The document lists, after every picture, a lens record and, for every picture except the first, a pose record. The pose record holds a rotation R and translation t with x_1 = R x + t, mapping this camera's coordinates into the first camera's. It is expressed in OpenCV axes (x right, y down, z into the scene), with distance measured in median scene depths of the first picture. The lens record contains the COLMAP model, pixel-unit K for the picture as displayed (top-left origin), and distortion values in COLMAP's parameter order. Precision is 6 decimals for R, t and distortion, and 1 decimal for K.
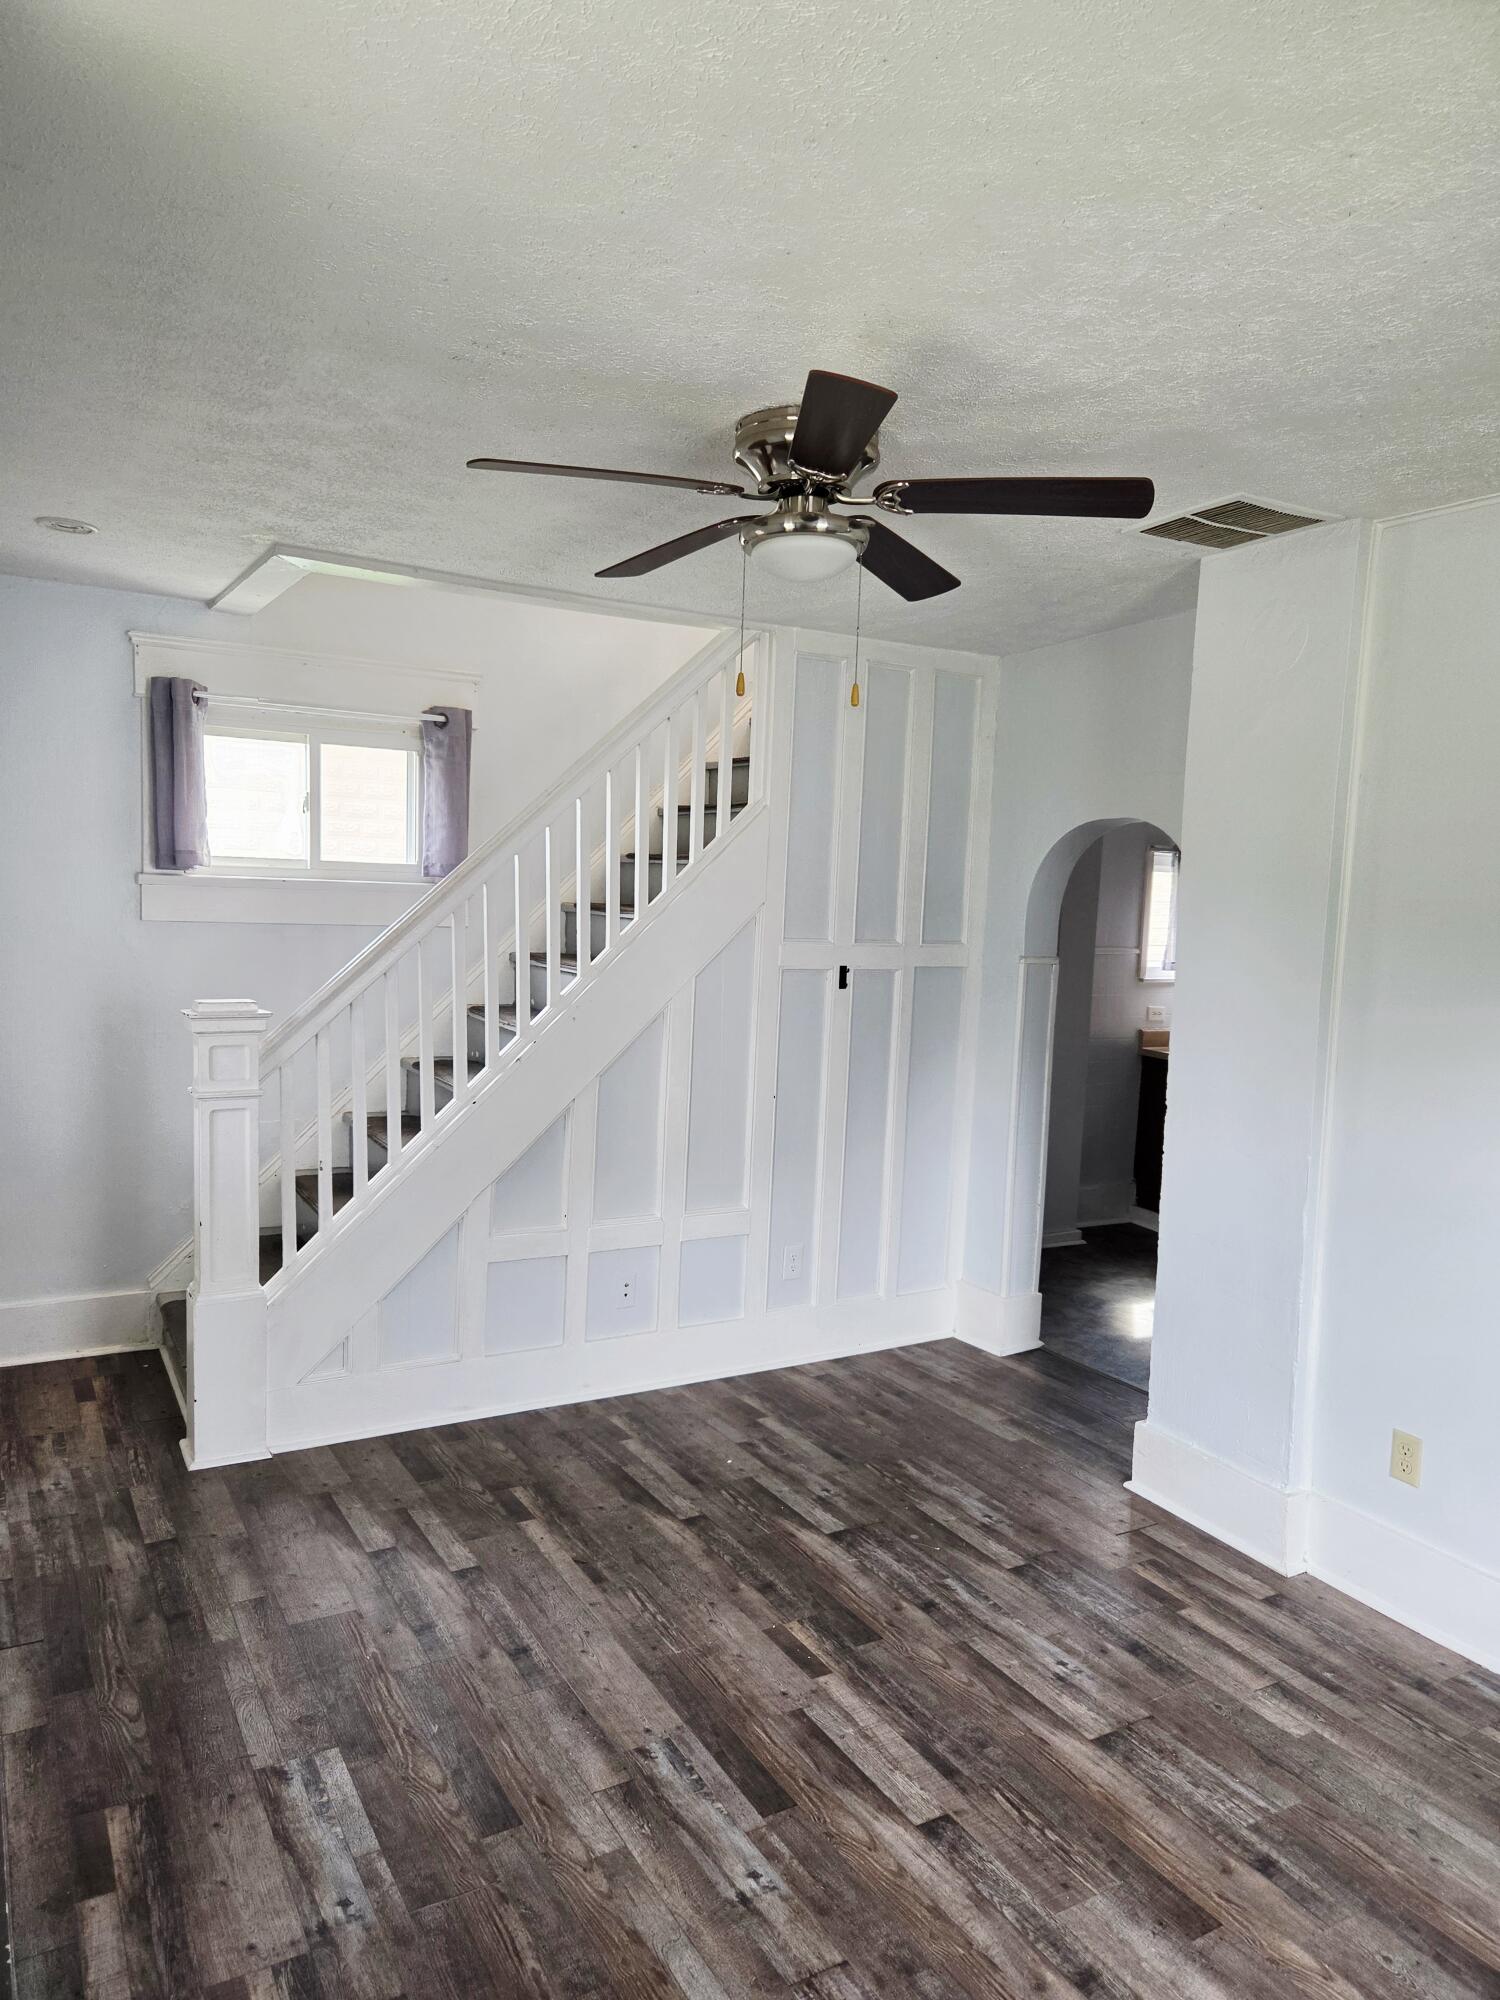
lens RADIAL K [[1344.3, 0, 750.7], [0, 1344.3, 1000.9], [0, 0, 1]] dist [0.068280, -0.047896]
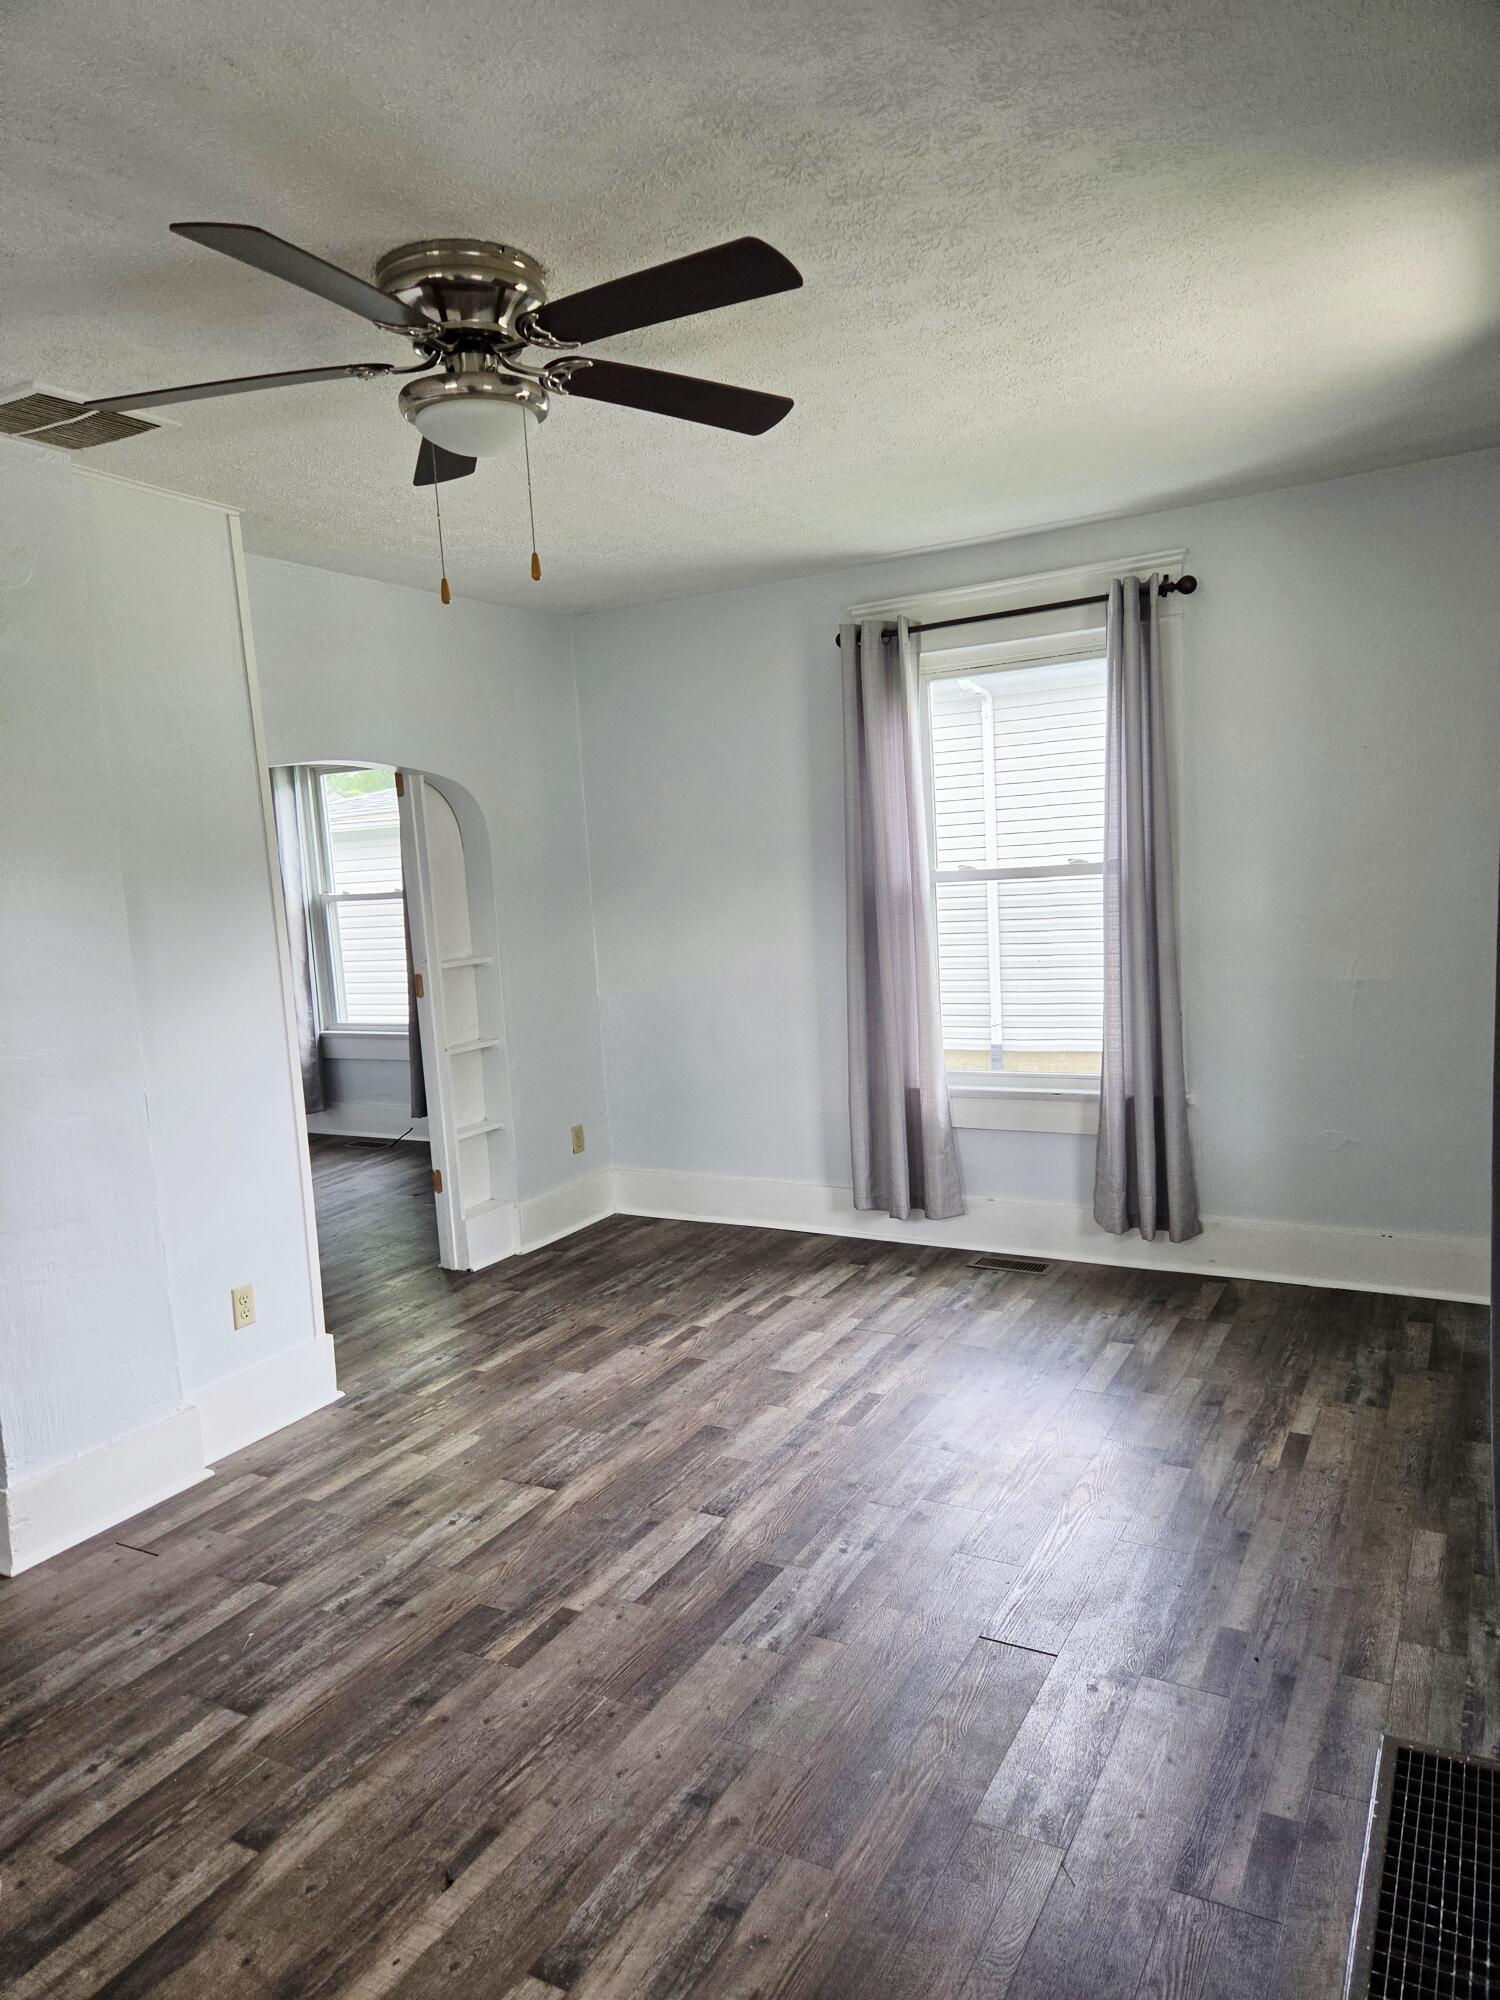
lens RADIAL K [[1344.3, 0, 741.4], [0, 1344.3, 1000.6], [0, 0, 1]] dist [0.068280, -0.047896]
pose [[-0.506488, -0.098694, 0.856580, -0.763890], [0.108924, 0.978146, 0.177106, -0.090544], [-0.855339, 0.183005, -0.484669, 1.222539]]
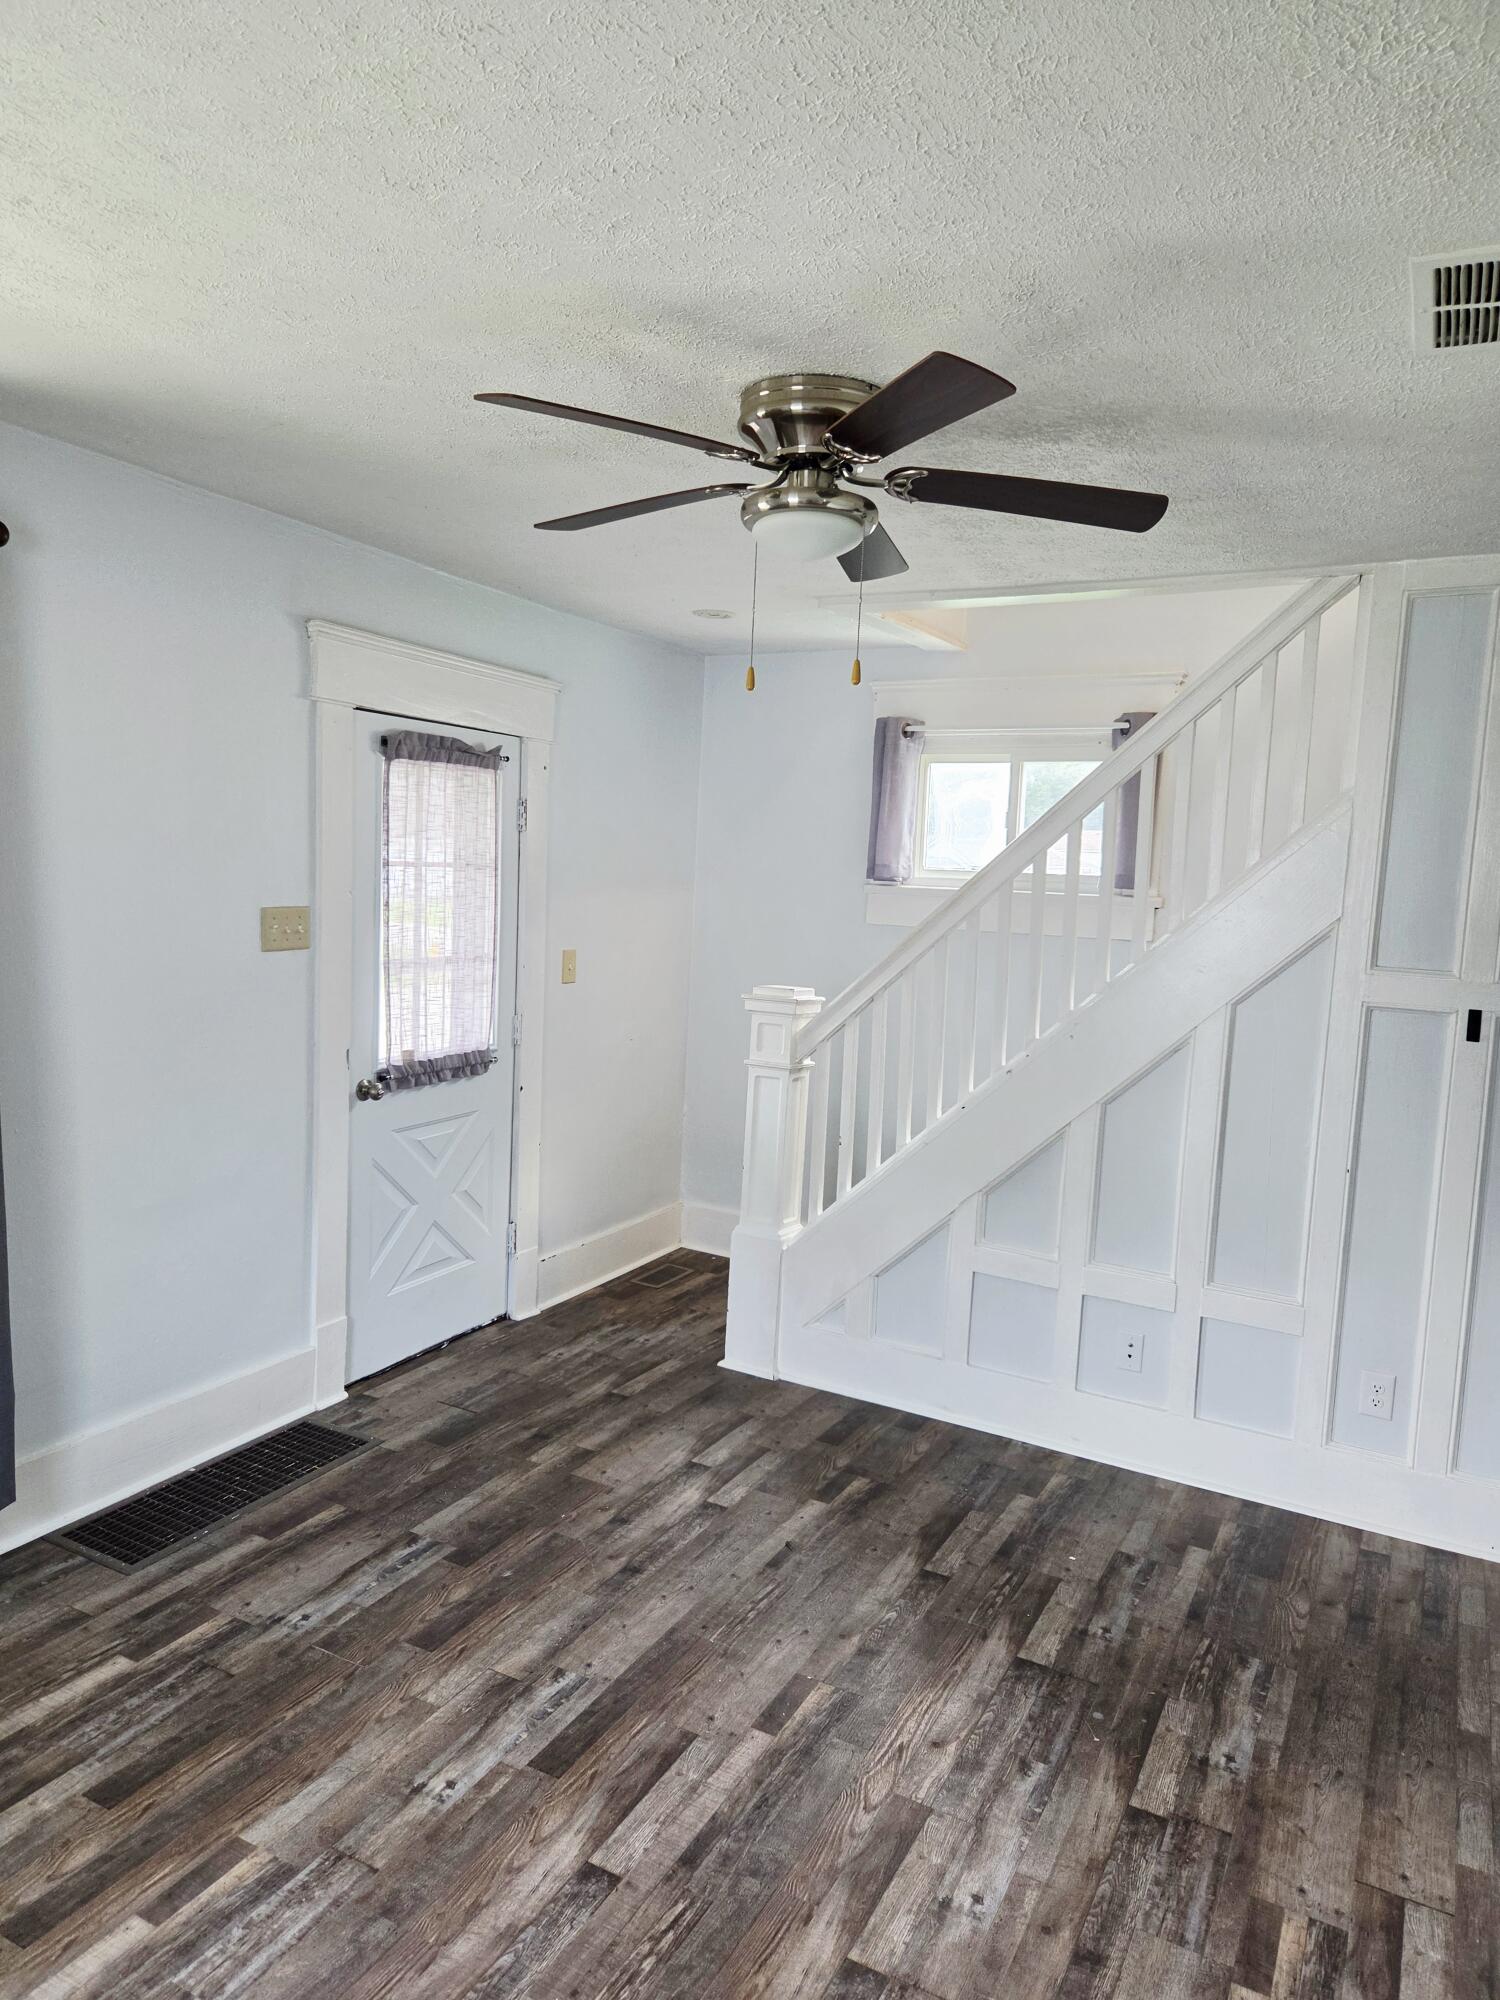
lens RADIAL K [[1344.3, 0, 740.8], [0, 1344.3, 994.3], [0, 0, 1]] dist [0.068280, -0.047896]
pose [[0.531400, 0.071360, -0.844110, 0.751249], [-0.094478, 0.995222, 0.024657, -0.024629], [0.841836, 0.066647, 0.535603, 0.431704]]
